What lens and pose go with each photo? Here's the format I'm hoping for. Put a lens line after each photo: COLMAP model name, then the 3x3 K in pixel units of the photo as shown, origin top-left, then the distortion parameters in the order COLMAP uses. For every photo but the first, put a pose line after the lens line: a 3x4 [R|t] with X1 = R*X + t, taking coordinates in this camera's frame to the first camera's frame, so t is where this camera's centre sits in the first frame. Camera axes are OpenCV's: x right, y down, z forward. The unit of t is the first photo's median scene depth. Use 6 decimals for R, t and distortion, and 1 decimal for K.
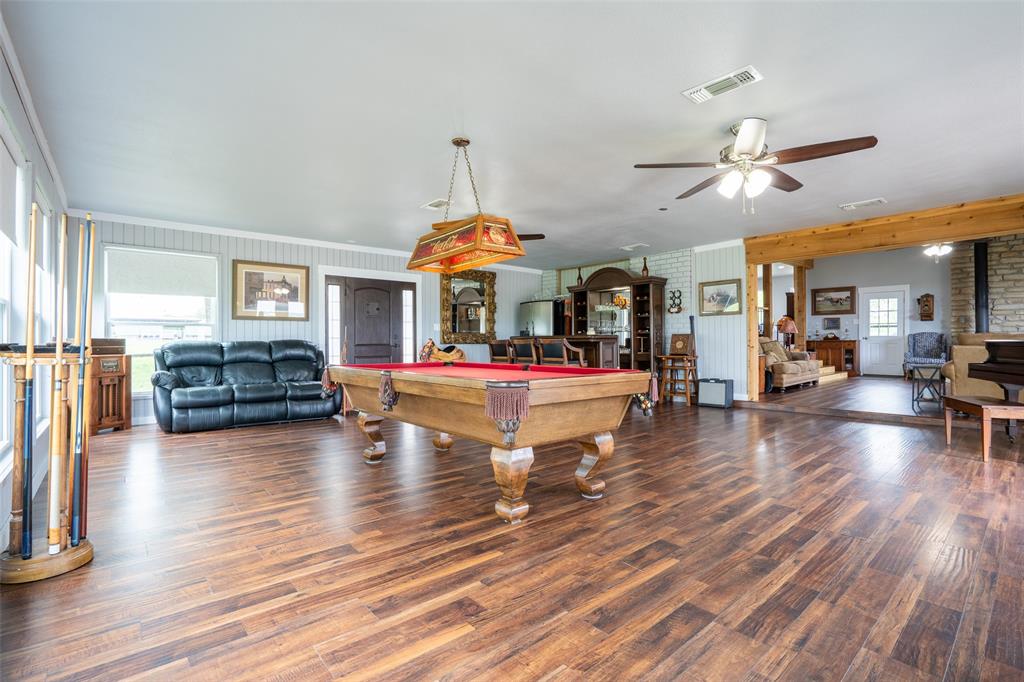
lens RADIAL K [[469.2, 0, 519.8], [0, 469.2, 339.9], [0, 0, 1]] dist [-0.003828, 0.000182]
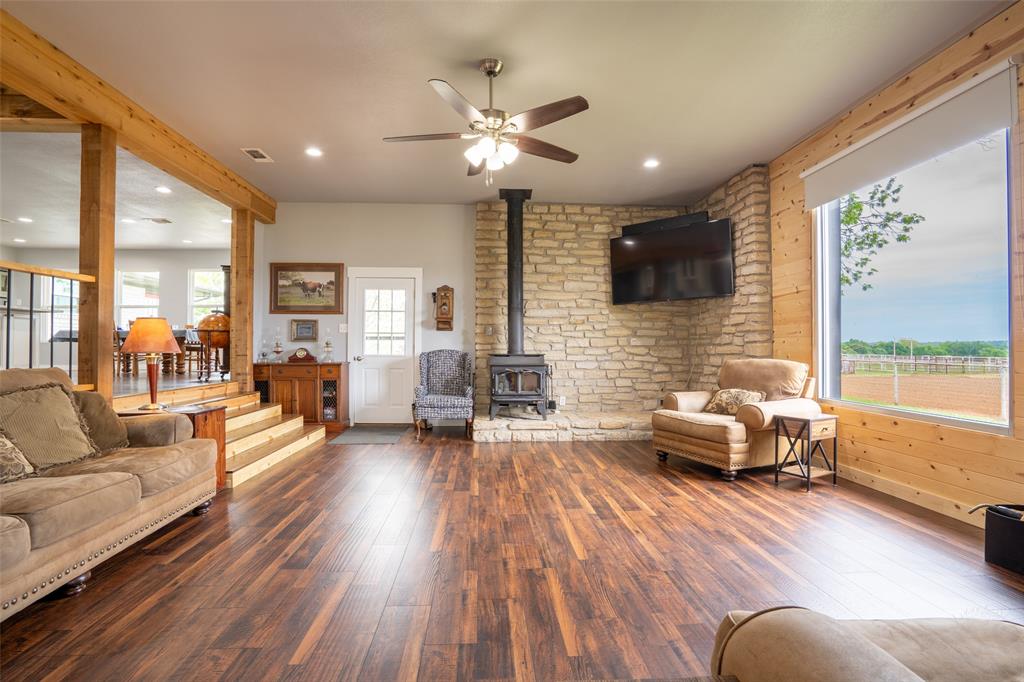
lens RADIAL K [[469.2, 0, 519.8], [0, 469.2, 339.9], [0, 0, 1]] dist [-0.003828, 0.000182]
pose [[0.593593, 0.015939, 0.804607, 0.452314], [-0.005566, 0.999861, -0.015700, -0.020209], [-0.804746, 0.004841, 0.593600, 0.576212]]
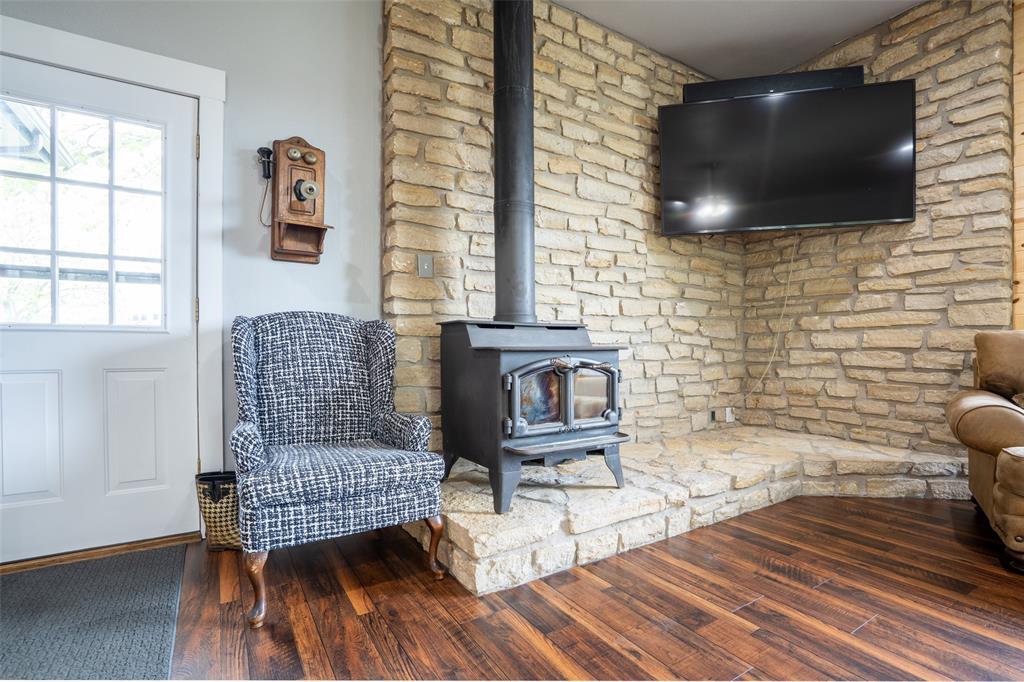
lens RADIAL K [[477.7, 0, 523.9], [0, 477.7, 350.7], [0, 0, 1]] dist [-0.020788, 0.000964]
pose [[0.139189, -0.006007, 0.990248, 0.678433], [-0.001660, 0.999979, 0.006299, -0.000638], [-0.990264, -0.002521, 0.139176, 0.880438]]
